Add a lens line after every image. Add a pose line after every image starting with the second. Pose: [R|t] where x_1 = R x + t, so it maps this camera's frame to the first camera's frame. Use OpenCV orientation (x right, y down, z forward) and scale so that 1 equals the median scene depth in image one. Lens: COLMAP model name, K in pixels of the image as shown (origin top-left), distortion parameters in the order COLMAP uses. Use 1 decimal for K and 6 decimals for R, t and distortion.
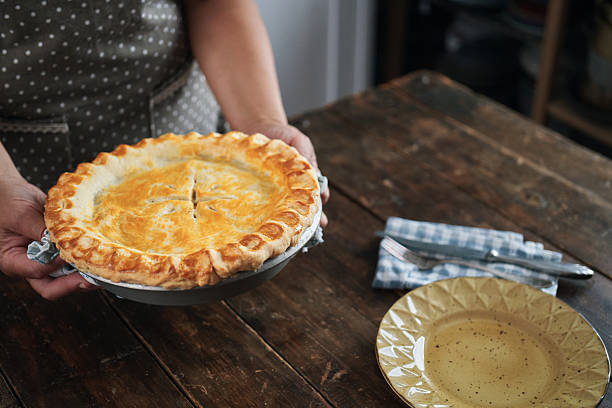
lens RADIAL K [[824.3, 0, 307.3], [0, 824.3, 216.0], [0, 0, 1]] dist [-0.022237, -0.000328]
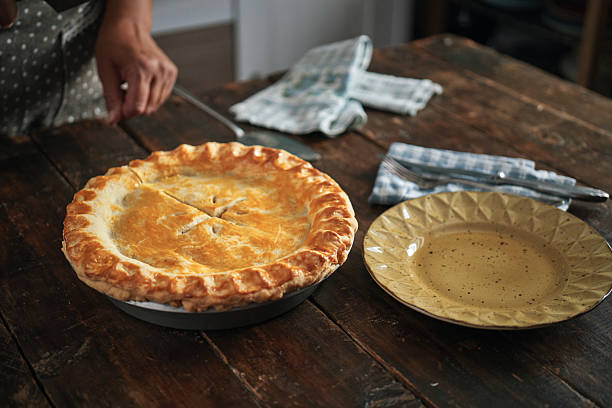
lens RADIAL K [[824.3, 0, 307.3], [0, 824.3, 216.0], [0, 0, 1]] dist [-0.022237, -0.000328]
pose [[0.669993, -0.359396, 0.649572, -0.688189], [0.377633, 0.918330, 0.118591, -0.091568], [-0.639142, 0.165845, 0.750994, 0.220948]]
